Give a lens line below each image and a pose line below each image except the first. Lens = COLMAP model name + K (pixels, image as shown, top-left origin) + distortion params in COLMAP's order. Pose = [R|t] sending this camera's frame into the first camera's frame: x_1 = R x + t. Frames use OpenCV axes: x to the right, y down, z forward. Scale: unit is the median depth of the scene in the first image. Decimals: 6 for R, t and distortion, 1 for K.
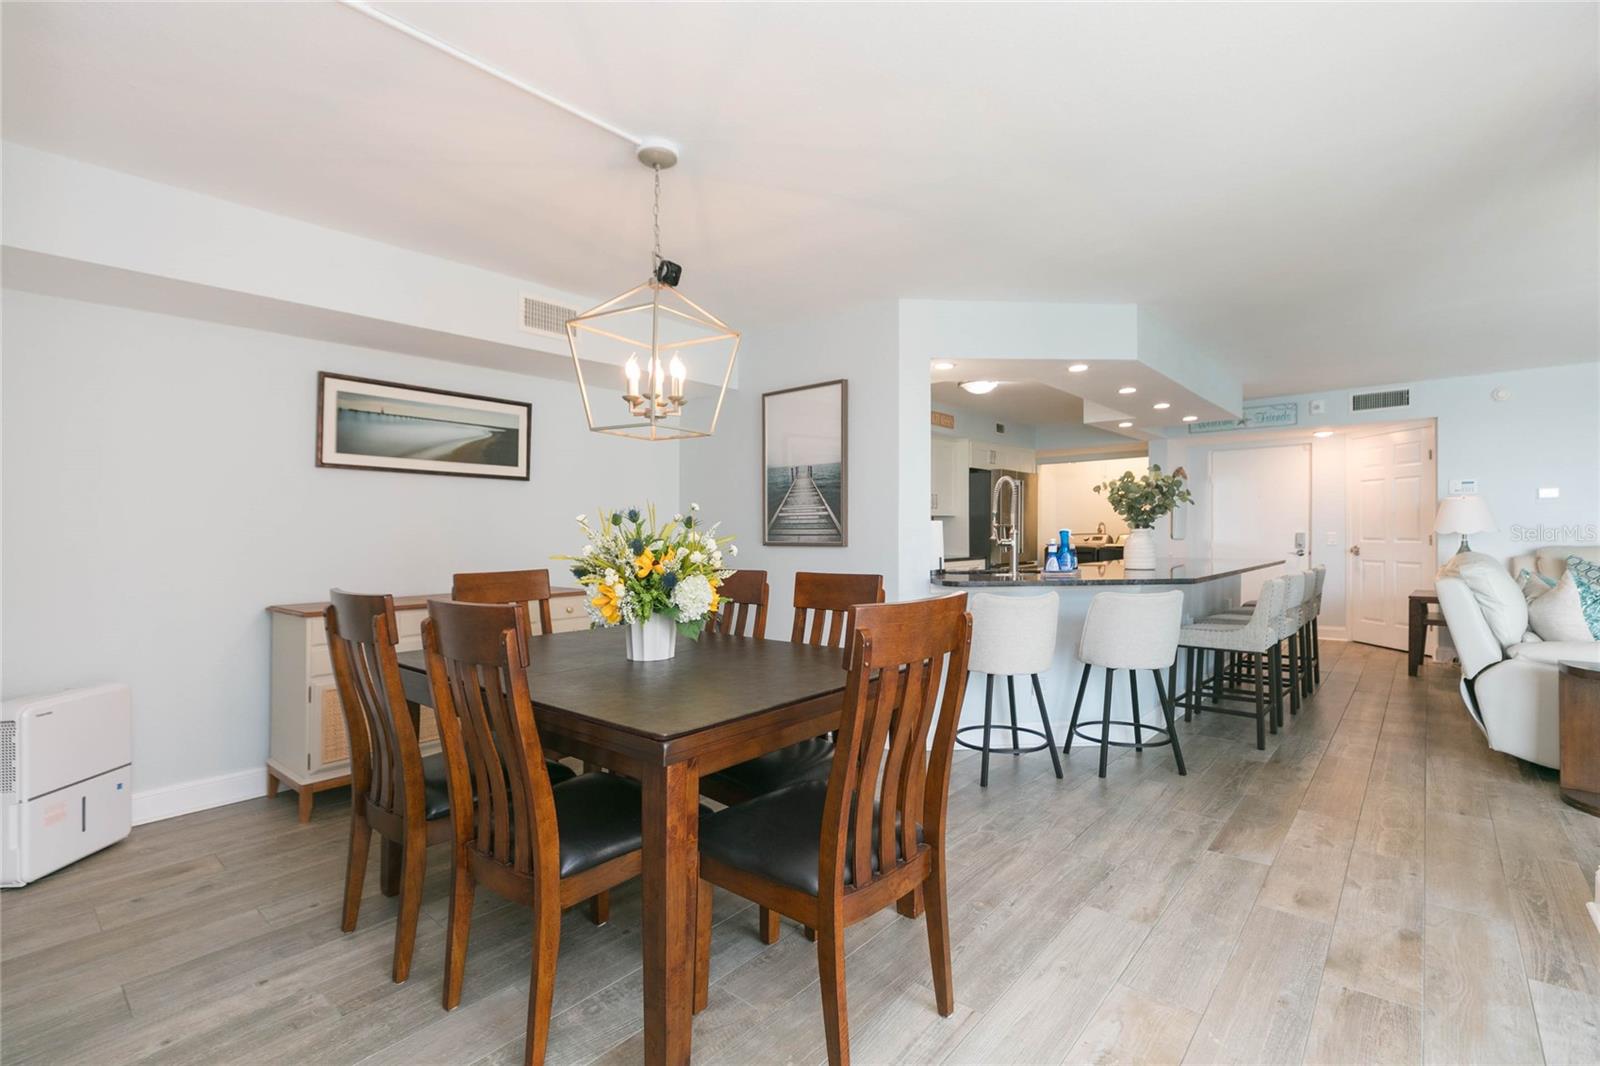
lens RADIAL K [[729.4, 0, 794.8], [0, 729.4, 528.6], [0, 0, 1]] dist [-0.001718, -0.001028]
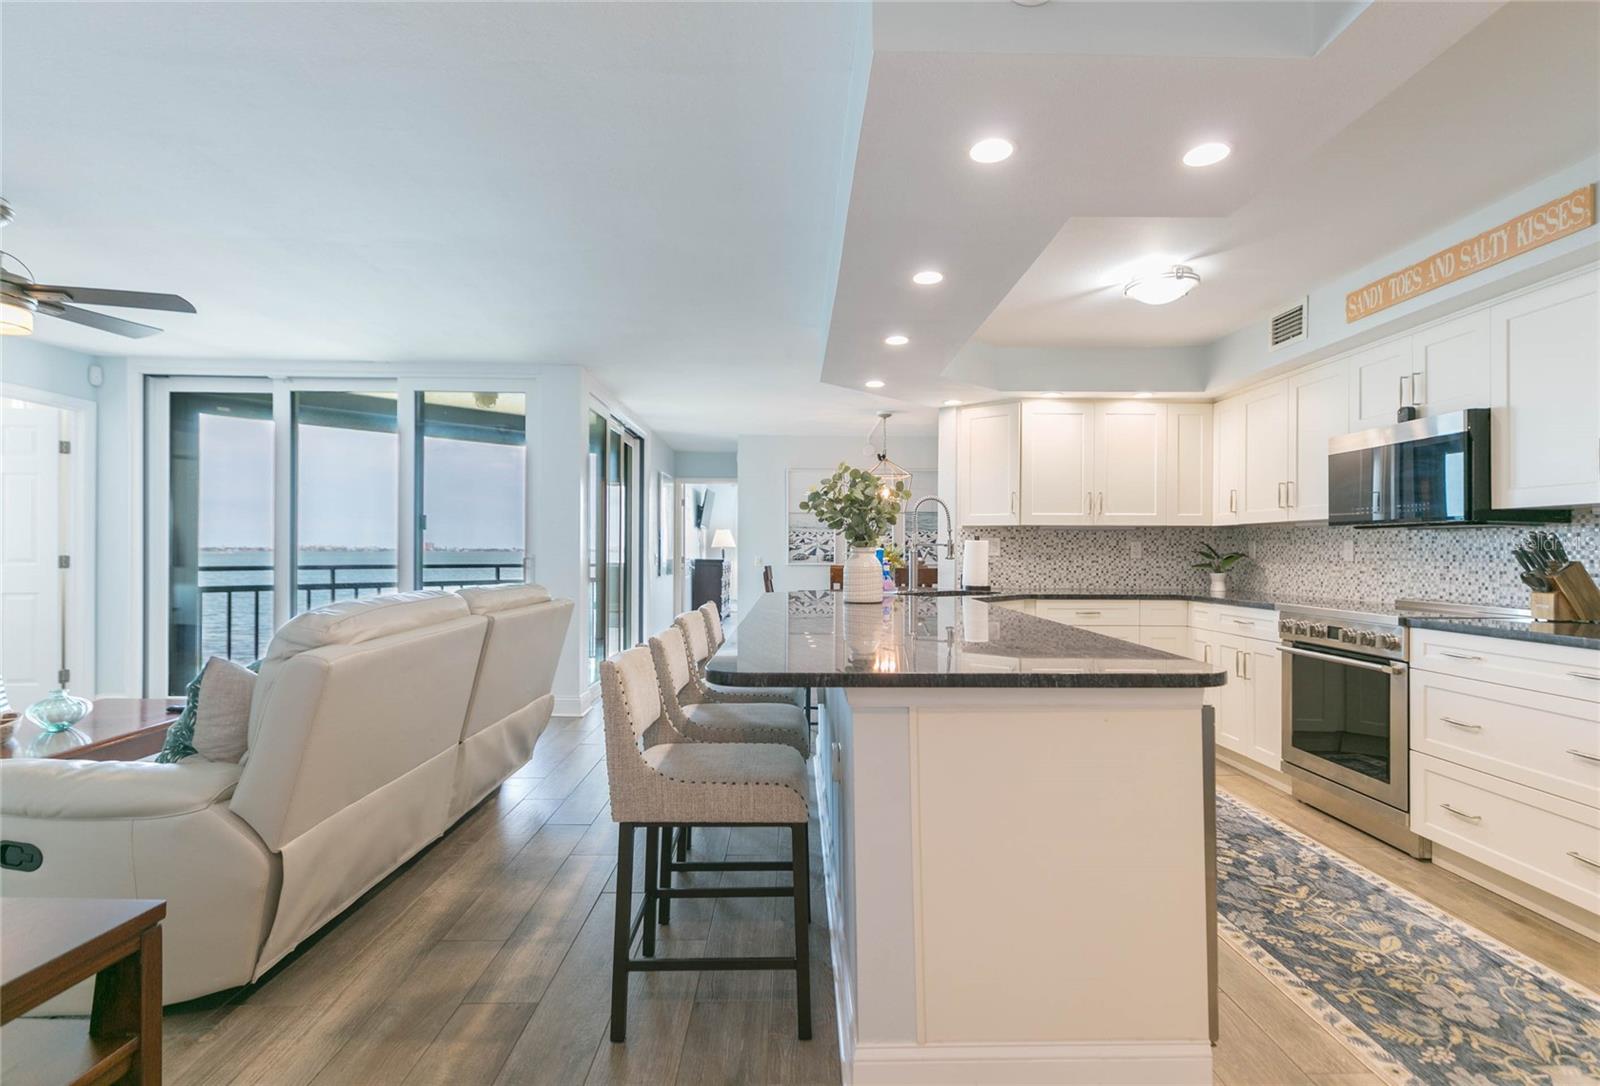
lens RADIAL K [[776.3, 0, 814.5], [0, 776.3, 544.4], [0, 0, 1]] dist [-0.001215, -0.000544]
pose [[-0.733967, 0.000804, -0.679185, 0.836512], [0.006884, 0.999957, -0.006256, 0.000314], [0.679150, -0.009268, -0.733941, 1.236463]]
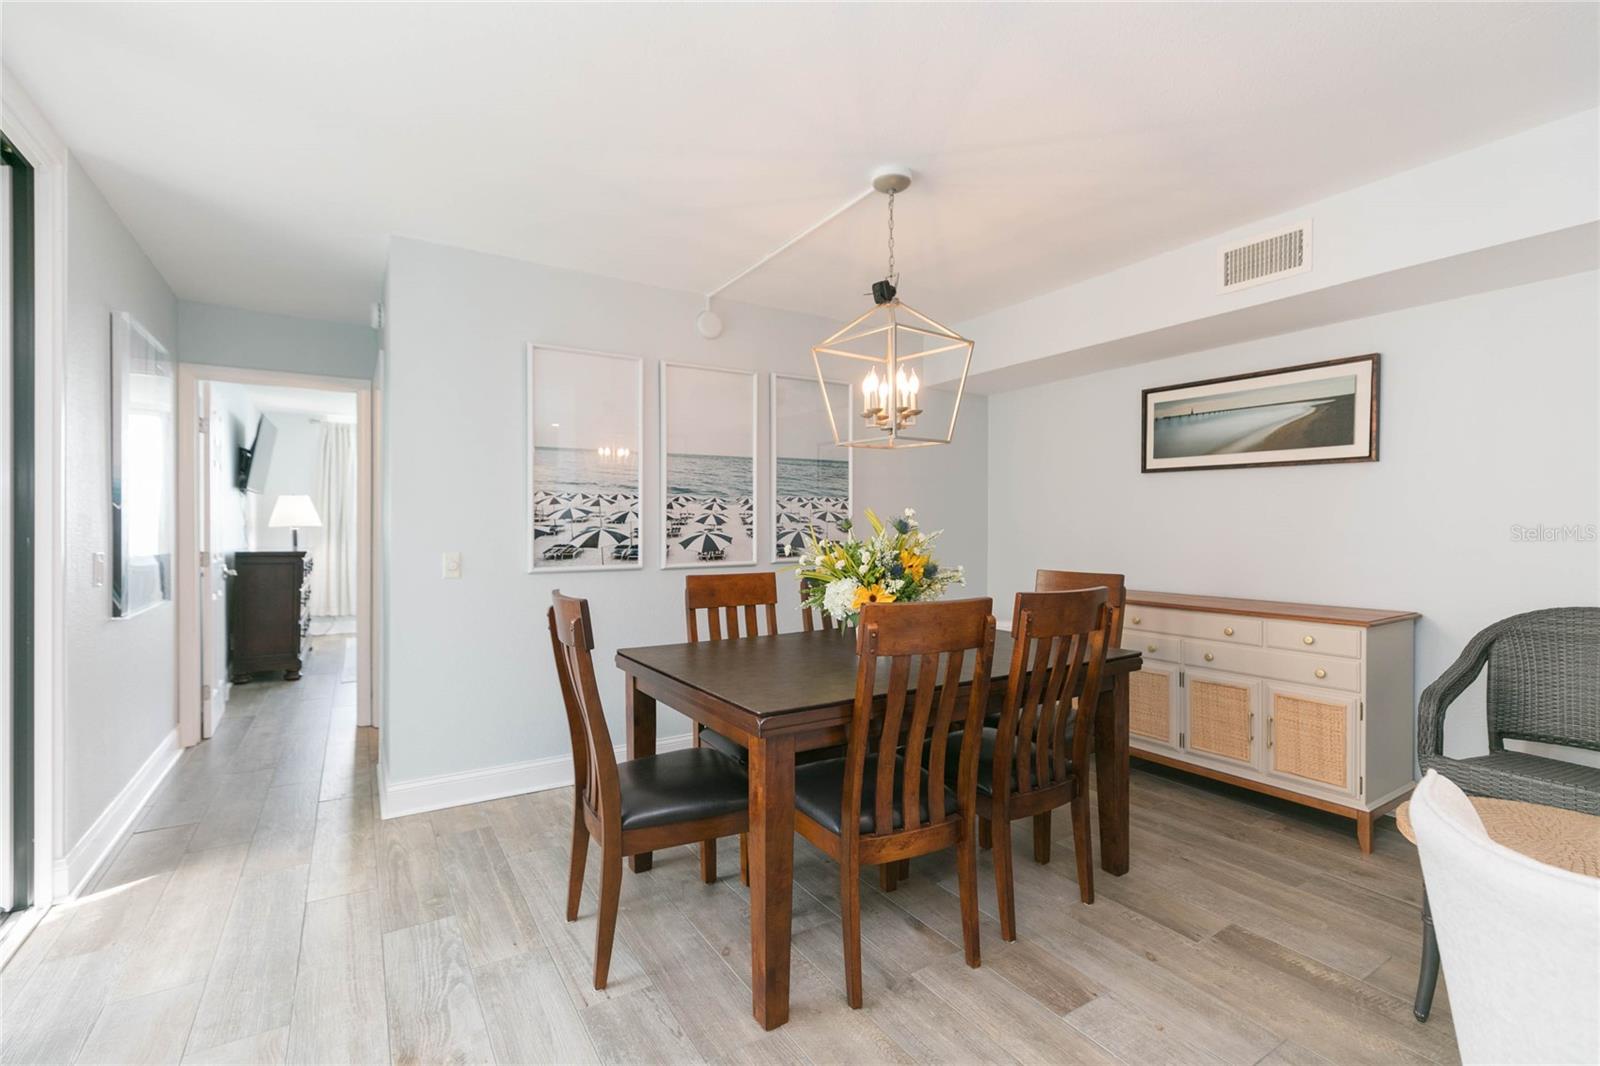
lens RADIAL K [[717.0, 0, 809.4], [0, 717.0, 524.8], [0, 0, 1]] dist [0.001952, 0.000328]
pose [[-0.285330, 0.008147, -0.958395, 0.351263], [0.009755, 0.999937, 0.005596, -0.008753], [0.958380, -0.007753, -0.285392, 0.490501]]
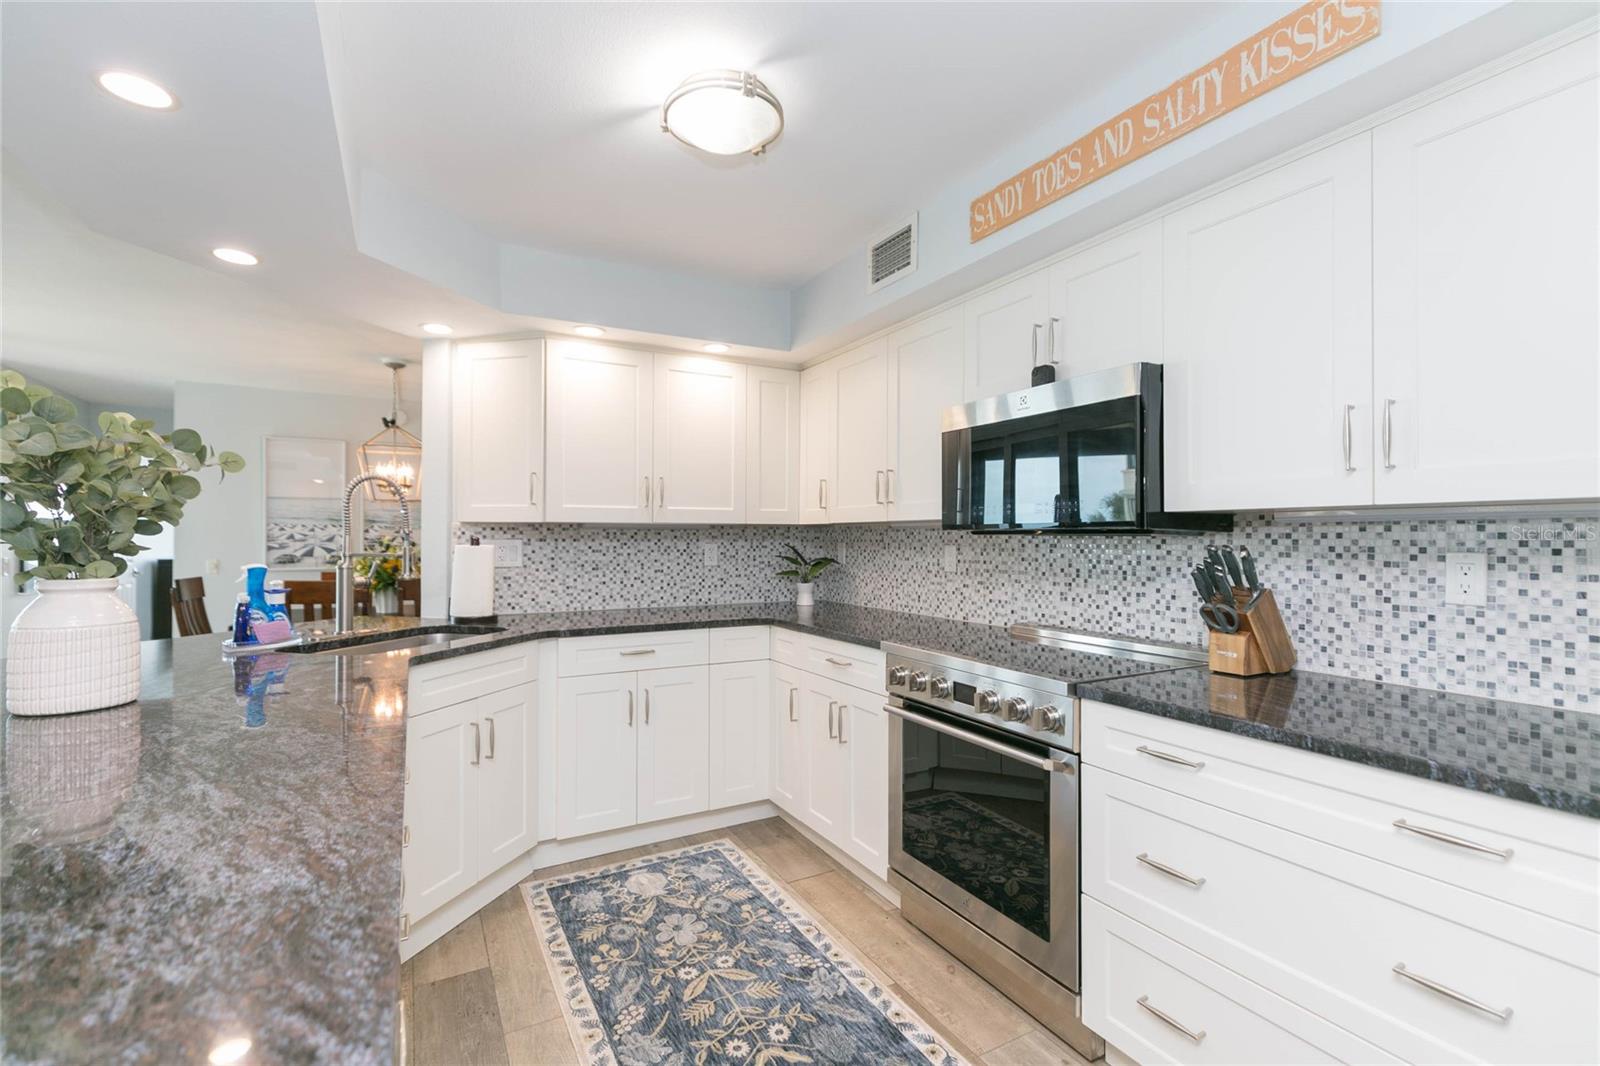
lens RADIAL K [[706.5, 0, 803.8], [0, 706.5, 528.0], [0, 0, 1]] dist [0.002004, 0.000296]
pose [[-0.334184, -0.004264, -0.942498, 0.527418], [0.008706, 0.999933, -0.007611, -0.014285], [0.942468, -0.010749, -0.334124, 1.121656]]
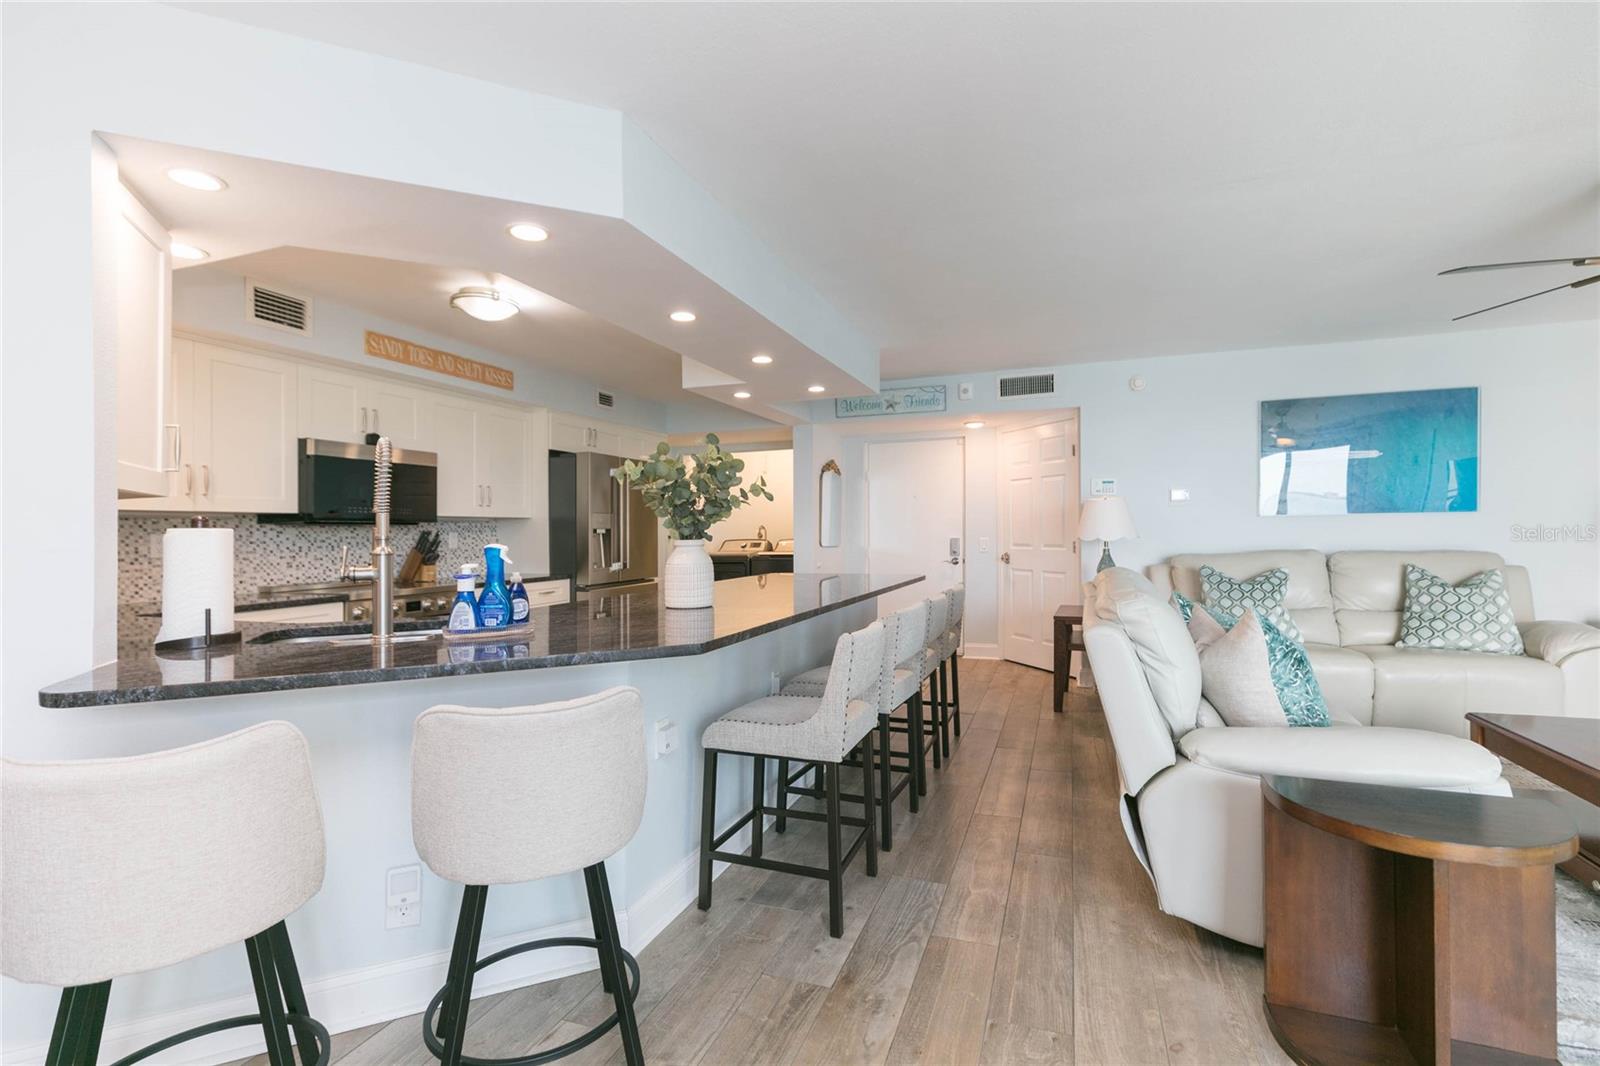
lens RADIAL K [[717.0, 0, 809.4], [0, 717.0, 524.8], [0, 0, 1]] dist [0.001952, 0.000328]
pose [[0.933401, 0.000260, 0.358834, 0.286653], [0.002414, 0.999973, -0.007004, -0.006497], [-0.358826, 0.007404, 0.933375, 0.332400]]
